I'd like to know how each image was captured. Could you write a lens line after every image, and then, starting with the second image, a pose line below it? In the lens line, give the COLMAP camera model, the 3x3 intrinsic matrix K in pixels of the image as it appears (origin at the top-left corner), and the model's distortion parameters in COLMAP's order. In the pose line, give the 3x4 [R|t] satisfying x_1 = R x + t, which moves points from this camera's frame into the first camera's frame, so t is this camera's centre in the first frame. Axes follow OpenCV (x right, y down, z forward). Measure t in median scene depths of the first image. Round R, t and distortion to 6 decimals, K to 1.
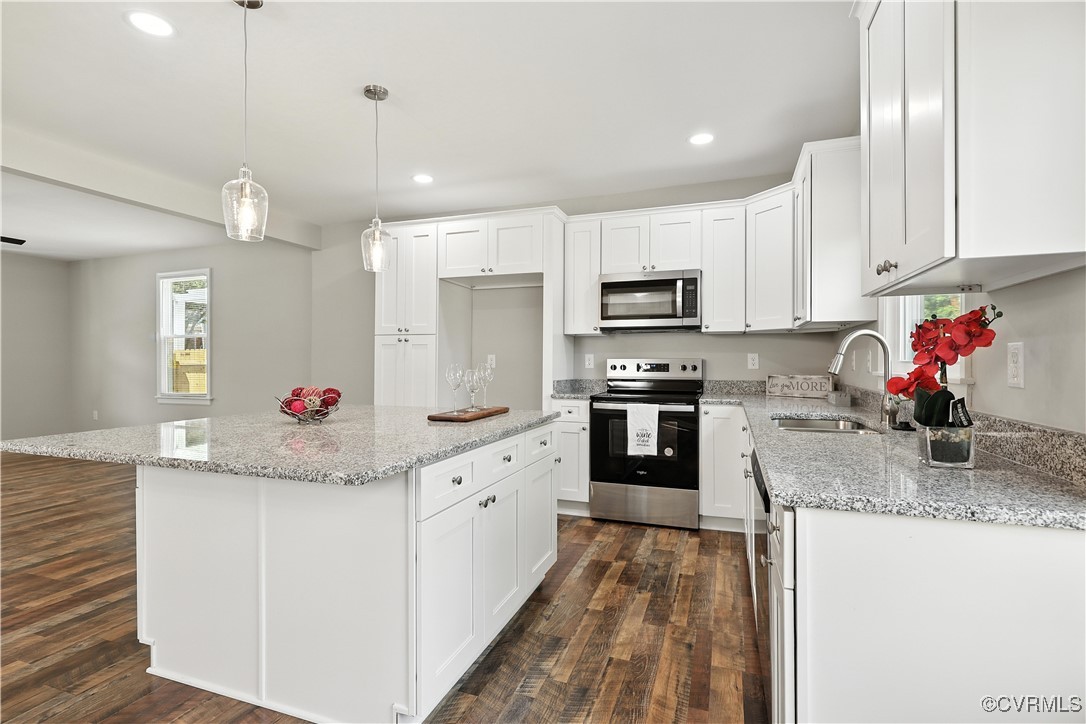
lens RADIAL K [[514.4, 0, 547.0], [0, 514.4, 362.1], [0, 0, 1]] dist [-0.001673, 0.001562]
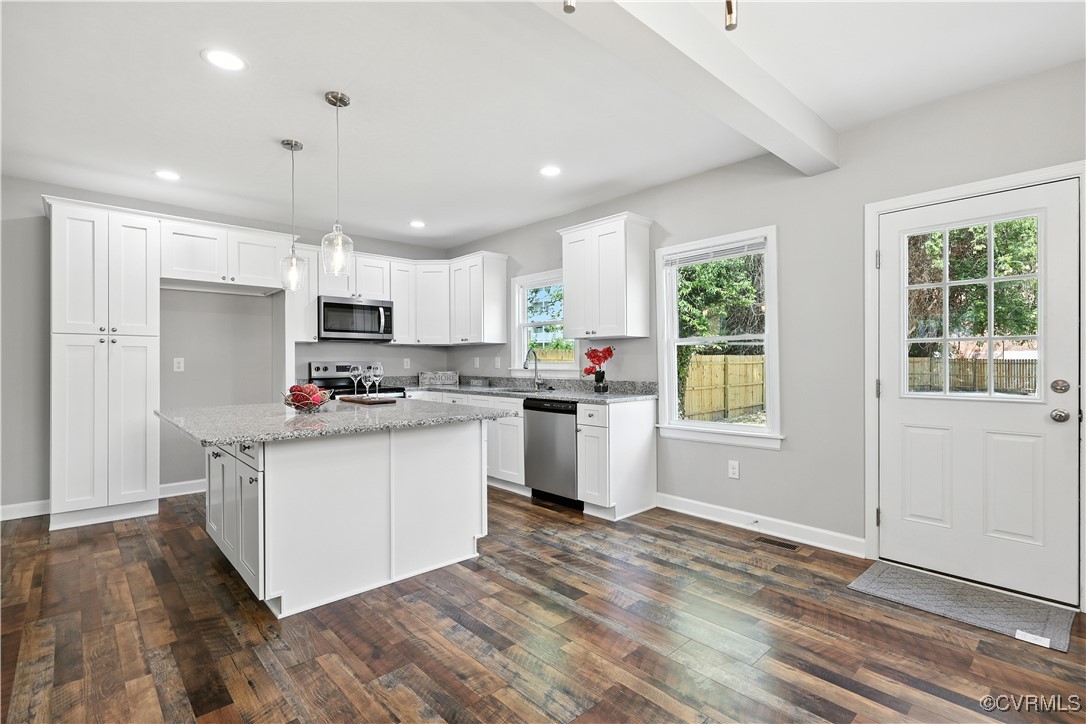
lens RADIAL K [[514.4, 0, 540.0], [0, 514.4, 362.6], [0, 0, 1]] dist [-0.001673, 0.001562]
pose [[0.470240, -0.002685, 0.882534, -0.812200], [0.006330, 0.999980, -0.000330, -0.000890], [-0.882516, 0.005742, 0.470248, -0.071922]]
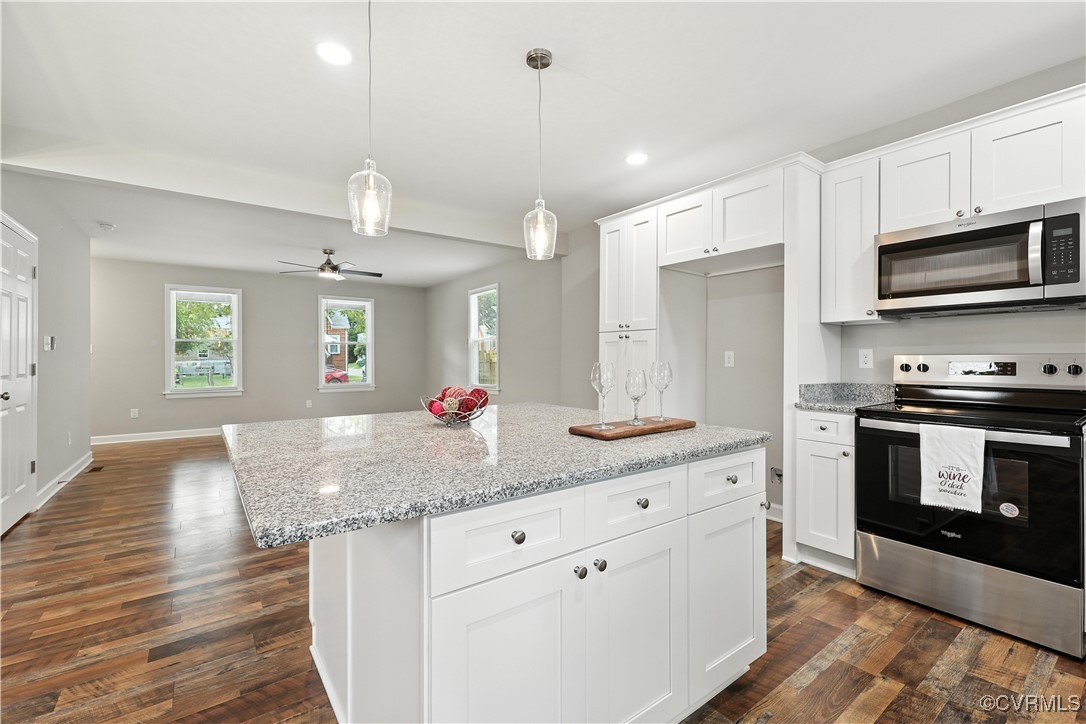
lens RADIAL K [[469.3, 0, 541.9], [0, 469.3, 357.0], [0, 0, 1]] dist [0.003423, -0.001120]
pose [[0.828802, -0.003488, -0.559531, 0.088866], [0.000462, 0.999984, -0.005550, -0.000686], [0.559541, 0.004342, 0.828791, 0.230784]]
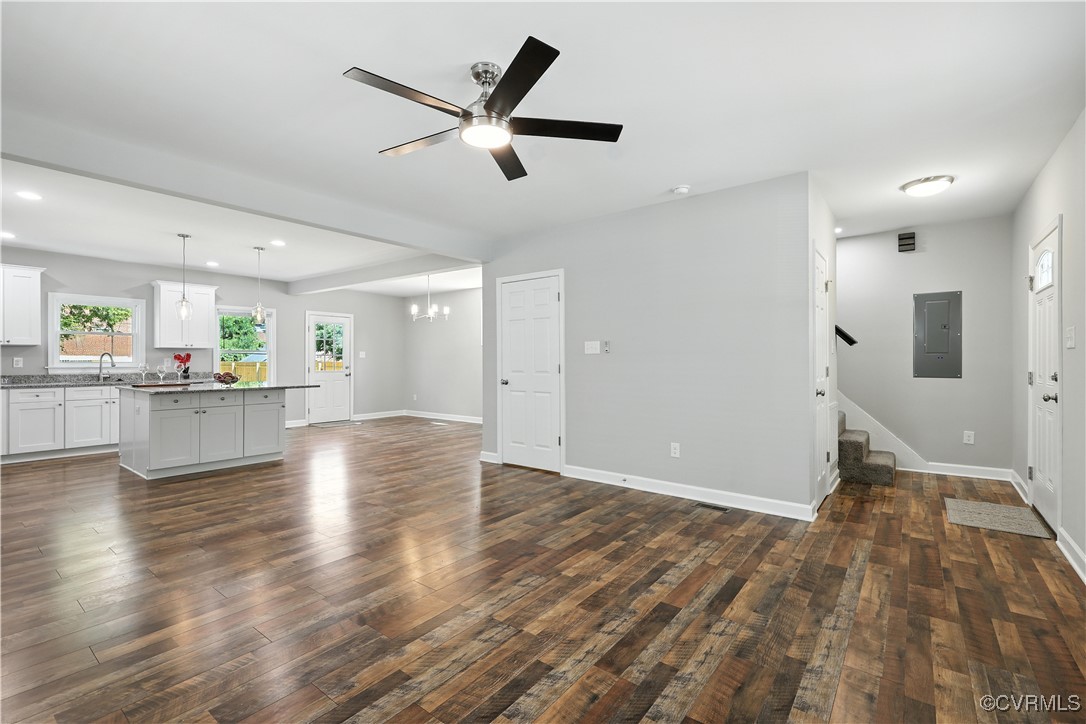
lens RADIAL K [[469.3, 0, 540.7], [0, 469.3, 368.7], [0, 0, 1]] dist [0.003423, -0.001120]
pose [[-0.950005, -0.003057, 0.312218, -1.670087], [0.003747, 0.999768, 0.021192, -0.008124], [-0.312211, 0.021303, -0.949774, 1.696173]]
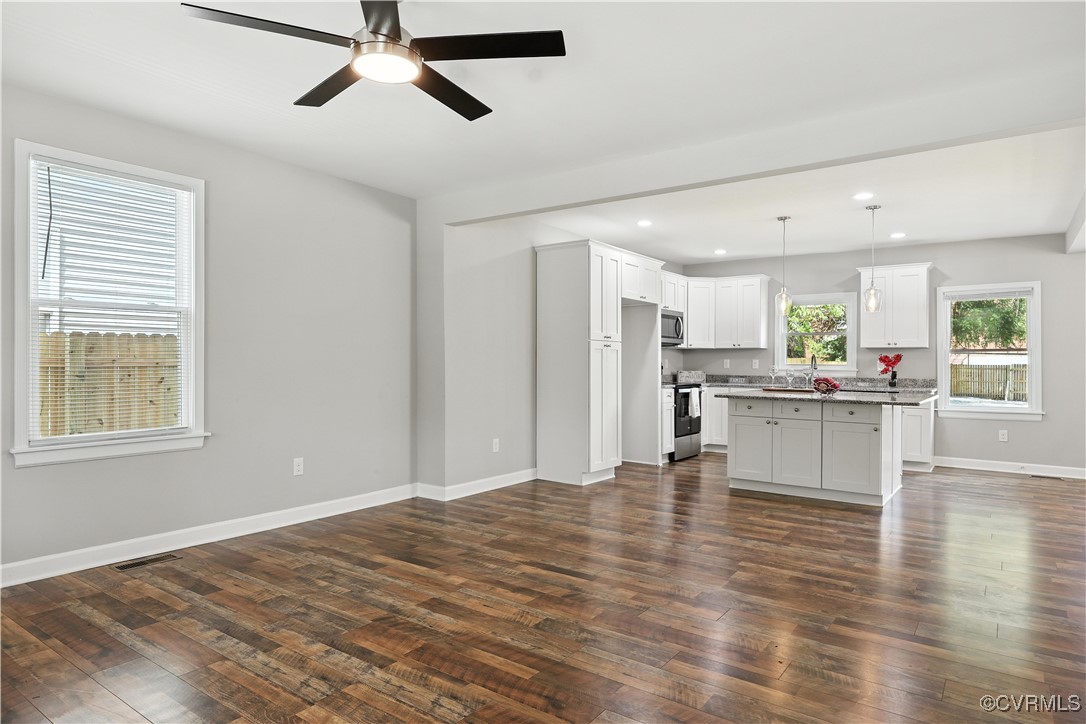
lens RADIAL K [[647.7, 0, 549.2], [0, 647.7, 355.9], [0, 0, 1]] dist [0.015109, -0.004541]
pose [[0.270563, 0.012252, 0.962624, -1.987481], [-0.004523, 0.999924, -0.011455, -0.001414], [-0.962692, -0.001255, 0.270598, 0.837258]]
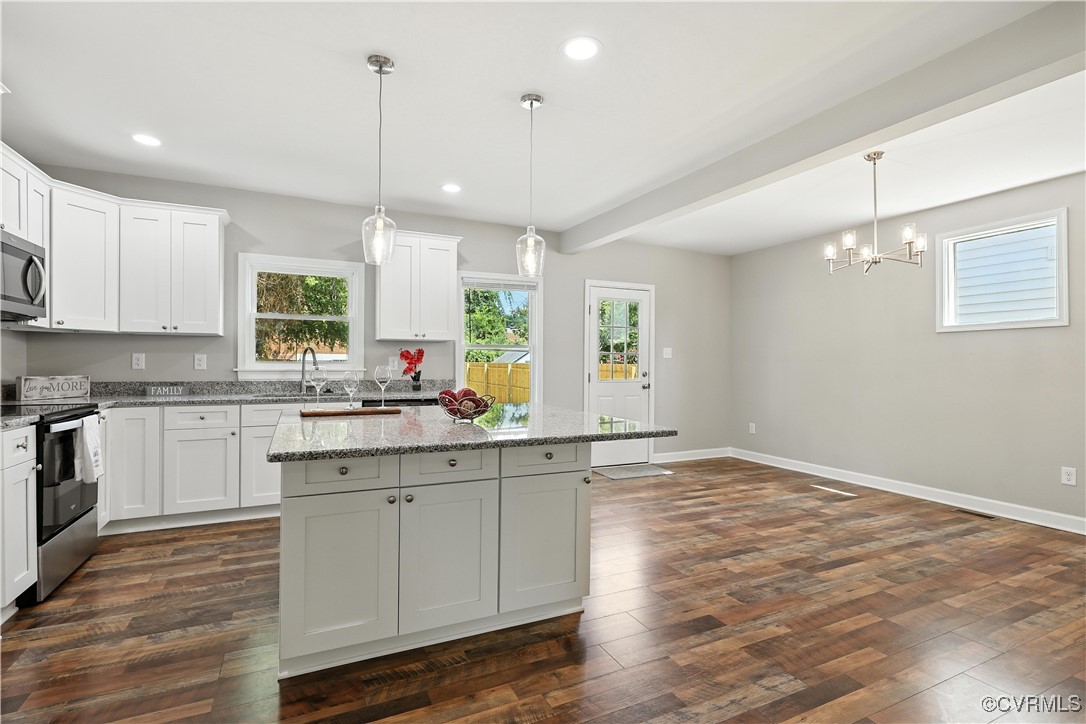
lens RADIAL K [[514.4, 0, 545.4], [0, 514.4, 364.0], [0, 0, 1]] dist [-0.001673, 0.001562]
pose [[-0.709308, -0.006012, 0.704873, -0.833461], [-0.003853, 0.999982, 0.004652, -0.005298], [-0.704888, 0.000584, -0.709318, 1.015486]]
